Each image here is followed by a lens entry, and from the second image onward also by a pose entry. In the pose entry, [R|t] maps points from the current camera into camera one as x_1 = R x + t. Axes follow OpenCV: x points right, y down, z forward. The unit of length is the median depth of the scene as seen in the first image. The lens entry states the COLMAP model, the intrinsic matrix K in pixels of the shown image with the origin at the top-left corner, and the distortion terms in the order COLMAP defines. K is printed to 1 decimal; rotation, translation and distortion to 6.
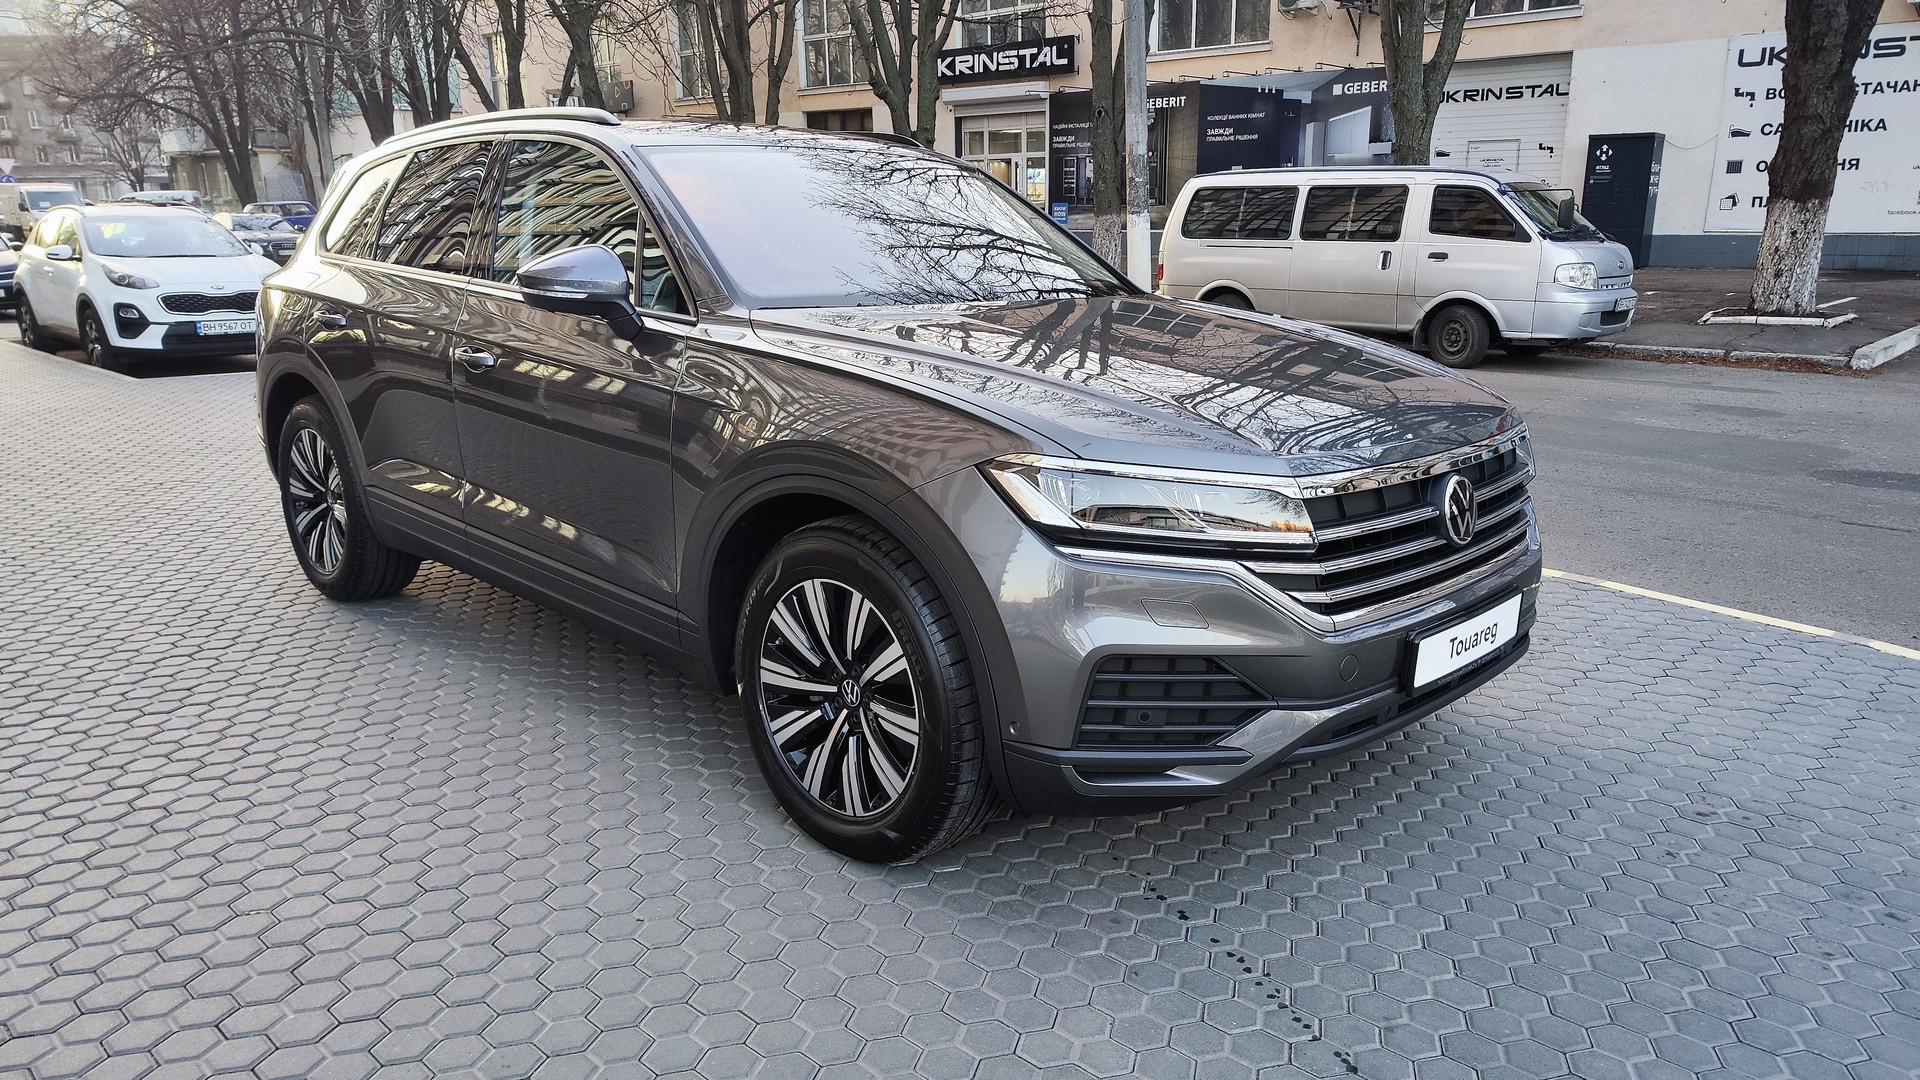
lens RADIAL K [[1351.9, 0, 953.8], [0, 1351.9, 548.0], [0, 0, 1]] dist [0.006550, 0.004636]
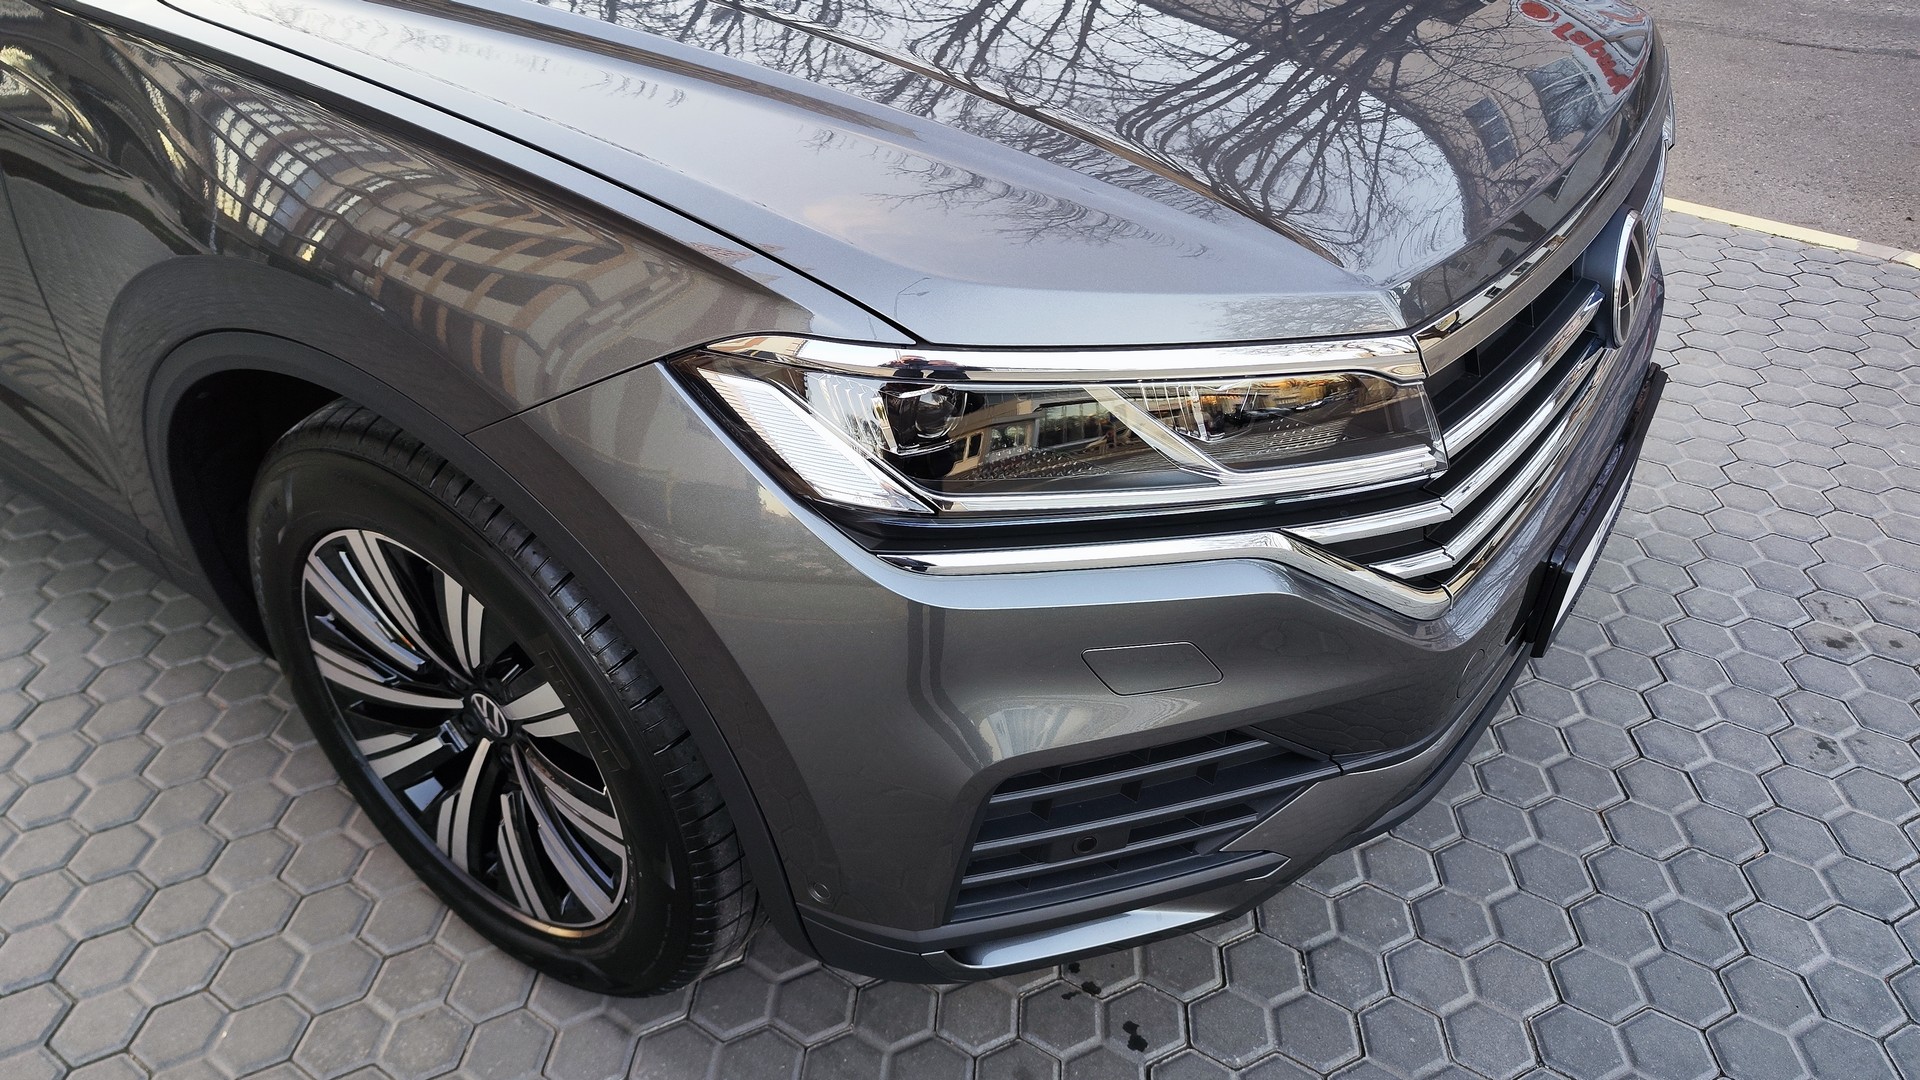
lens RADIAL K [[1351.9, 0, 953.8], [0, 1351.9, 548.0], [0, 0, 1]] dist [0.006550, 0.004636]
pose [[0.983790, -0.114339, 0.138142, 0.034710], [0.058648, 0.933143, 0.354689, -0.127399], [-0.169461, -0.340838, 0.924723, 0.518455]]
